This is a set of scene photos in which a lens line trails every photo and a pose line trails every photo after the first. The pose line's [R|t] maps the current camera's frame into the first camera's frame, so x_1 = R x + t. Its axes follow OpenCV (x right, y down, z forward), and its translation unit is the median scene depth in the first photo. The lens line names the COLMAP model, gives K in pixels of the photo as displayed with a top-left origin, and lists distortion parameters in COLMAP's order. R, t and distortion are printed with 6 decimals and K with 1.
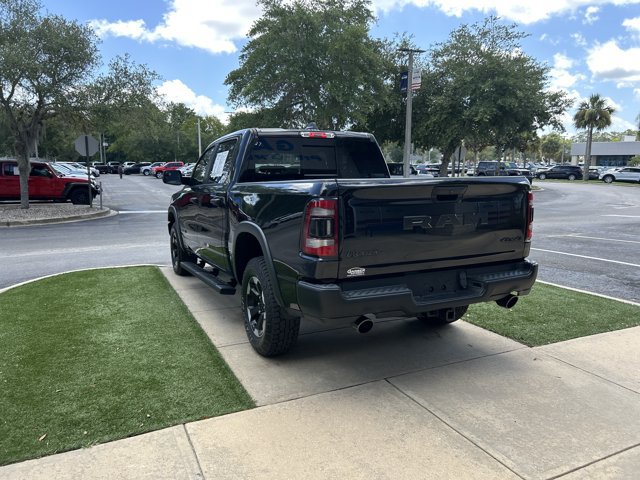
lens RADIAL K [[482.3, 0, 323.1], [0, 482.3, 245.0], [0, 0, 1]] dist [0.046701, -0.049107]
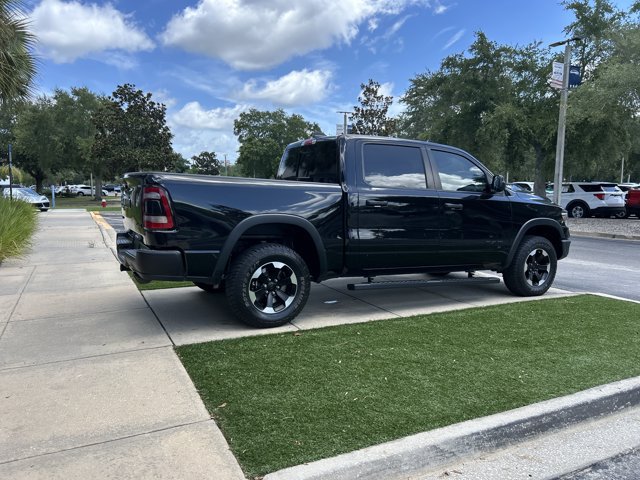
lens RADIAL K [[482.3, 0, 322.4], [0, 482.3, 248.8], [0, 0, 1]] dist [0.046701, -0.049107]
pose [[0.028628, 0.129454, -0.991172, 1.226176], [-0.166034, 0.978420, 0.122993, -0.135365], [0.985704, 0.161048, 0.049504, 1.078383]]
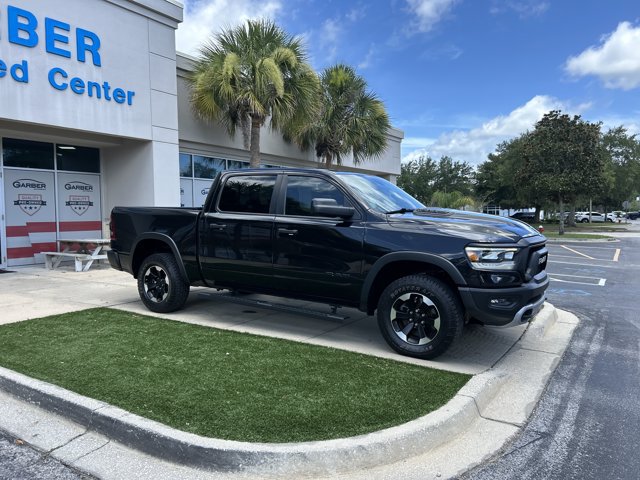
lens RADIAL K [[482.3, 0, 327.8], [0, 482.3, 232.4], [0, 0, 1]] dist [0.046701, -0.049107]
pose [[-0.844916, 0.028788, -0.534123, 0.585098], [-0.076964, 0.981617, 0.174654, -0.351980], [0.529333, 0.188676, -0.827169, 2.443150]]
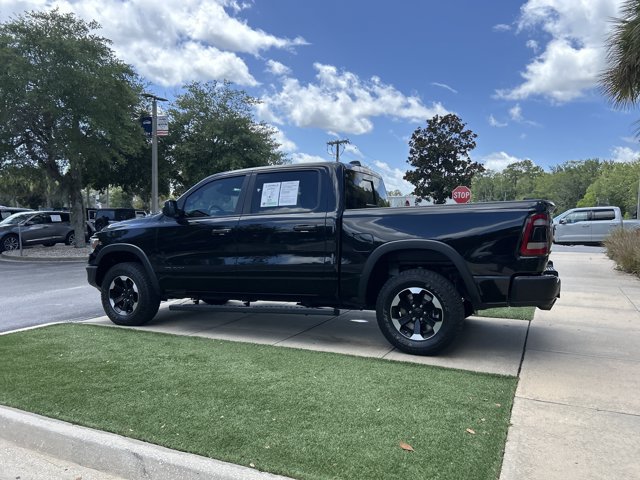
lens RADIAL K [[482.3, 0, 324.3], [0, 482.3, 242.3], [0, 0, 1]] dist [0.046701, -0.049107]
pose [[0.772256, -0.029196, 0.634640, -0.880898], [0.098301, 0.992405, -0.073961, 0.020212], [-0.627660, 0.119502, 0.769261, 0.202819]]
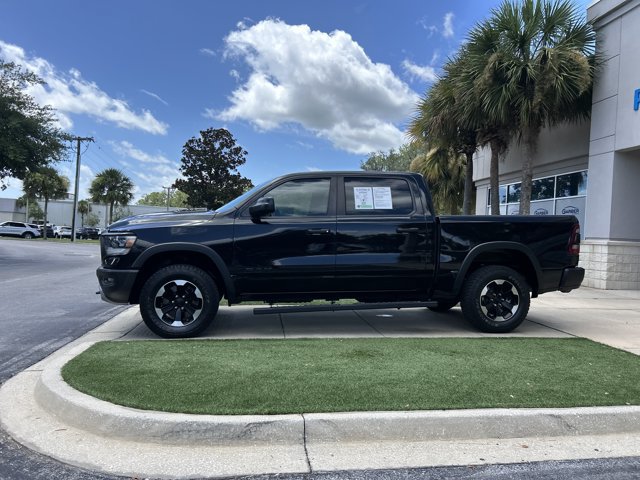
lens RADIAL K [[482.3, 0, 323.9], [0, 482.3, 240.0], [0, 0, 1]] dist [0.046701, -0.049107]
pose [[0.297298, 0.002735, 0.954781, -1.442220], [0.118192, 0.992199, -0.039644, -0.047990], [-0.947441, 0.124633, 0.294655, 0.897786]]
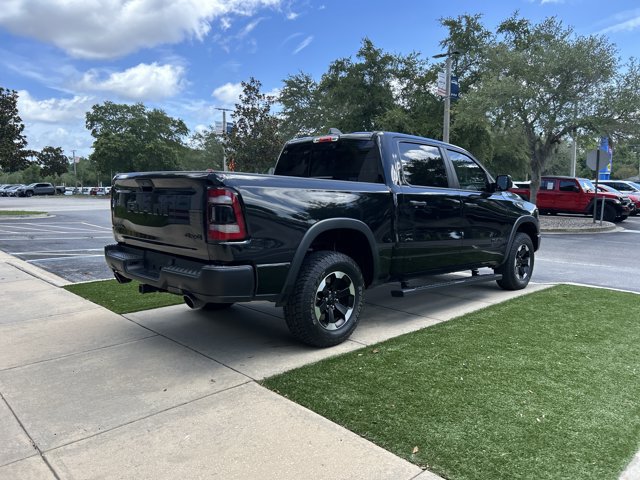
lens RADIAL K [[482.3, 0, 325.7], [0, 482.3, 236.1], [0, 0, 1]] dist [0.046701, -0.049107]
pose [[0.318148, 0.100029, -0.942749, 1.066430], [-0.153890, 0.986679, 0.052757, -0.078914], [0.935468, 0.128295, 0.329304, 0.720020]]
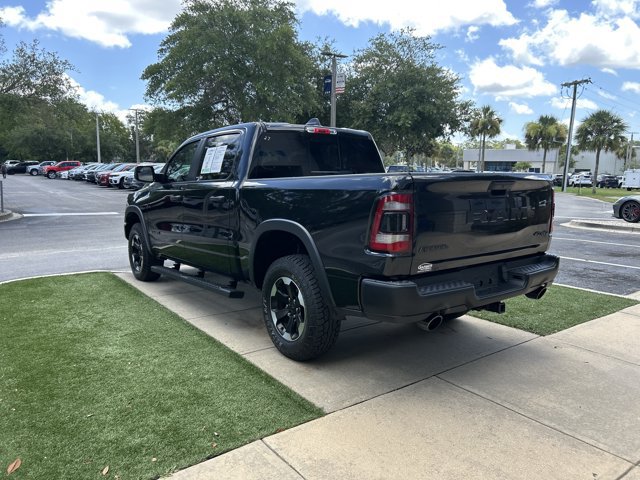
lens RADIAL K [[482.3, 0, 321.9], [0, 482.3, 241.3], [0, 0, 1]] dist [0.046701, -0.049107]
pose [[0.981155, -0.017318, 0.192446, -0.215251], [0.019783, 0.999745, -0.010892, 0.005841], [-0.192208, 0.014494, 0.981247, 0.049208]]
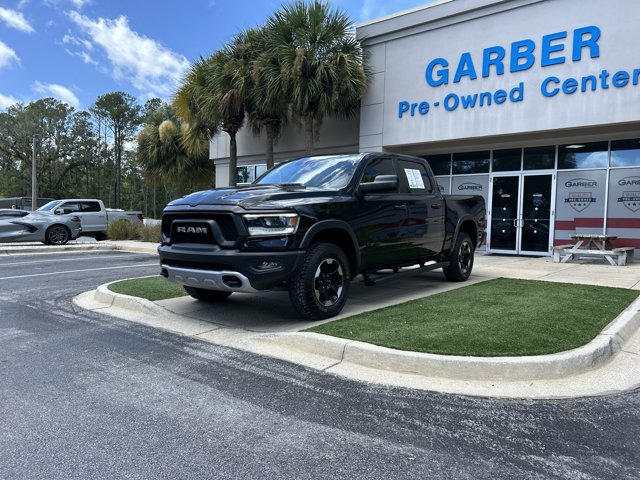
lens RADIAL K [[482.3, 0, 326.0], [0, 482.3, 248.8], [0, 0, 1]] dist [0.046701, -0.049107]
pose [[-0.441350, -0.056342, 0.895565, -1.430102], [0.128225, 0.983825, 0.125087, -0.196332], [-0.888127, 0.170041, -0.426986, 2.015007]]
